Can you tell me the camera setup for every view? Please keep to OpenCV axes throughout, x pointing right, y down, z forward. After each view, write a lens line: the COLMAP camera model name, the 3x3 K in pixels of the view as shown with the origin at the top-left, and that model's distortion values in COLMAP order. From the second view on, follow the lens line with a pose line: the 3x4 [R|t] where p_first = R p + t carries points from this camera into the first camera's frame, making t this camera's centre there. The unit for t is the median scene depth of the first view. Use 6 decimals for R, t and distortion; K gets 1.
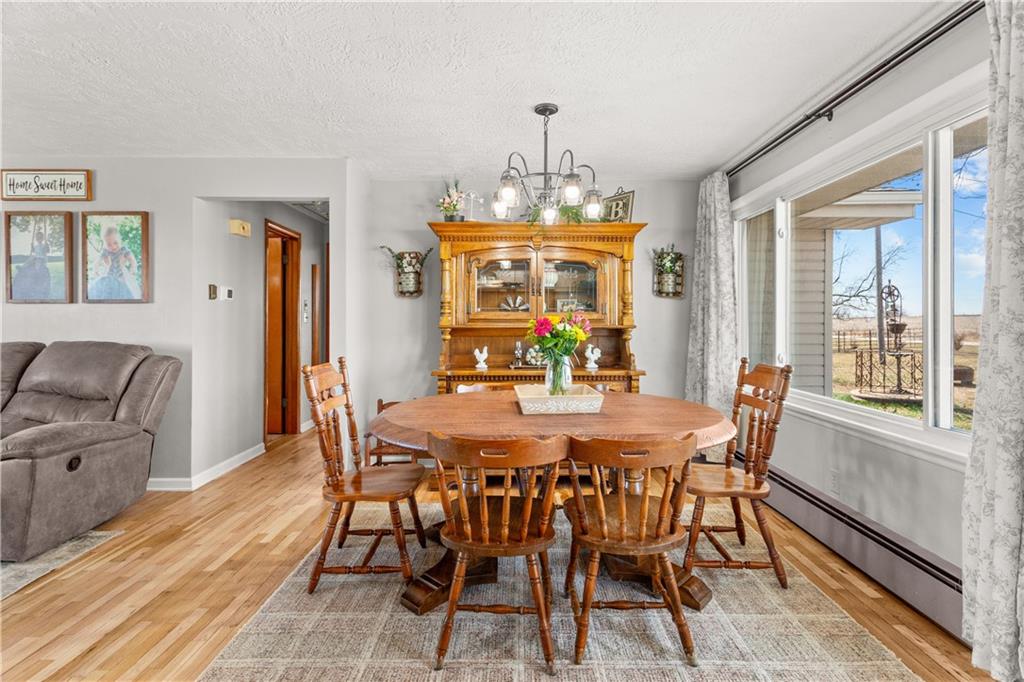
lens RADIAL K [[491.1, 0, 519.5], [0, 491.1, 319.7], [0, 0, 1]] dist [0.002543, 0.000911]
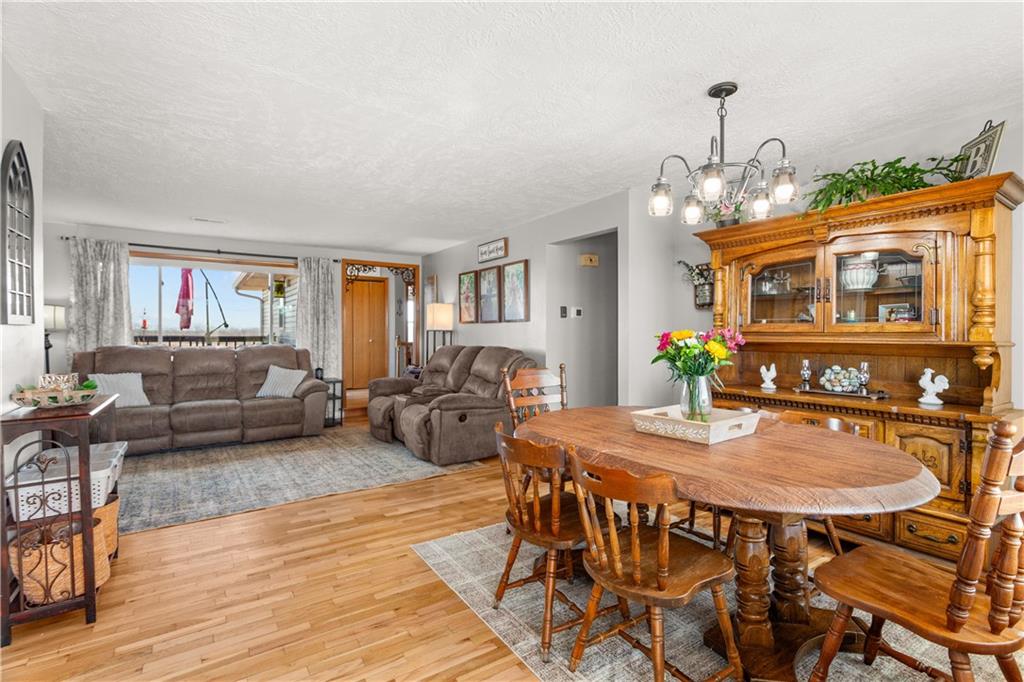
lens RADIAL K [[491.1, 0, 515.9], [0, 491.1, 335.6], [0, 0, 1]] dist [0.002543, 0.000911]
pose [[0.545078, 0.005267, -0.838369, 0.441460], [0.004910, 0.999943, 0.009475, -0.005408], [0.838371, -0.009281, 0.545021, 0.165503]]
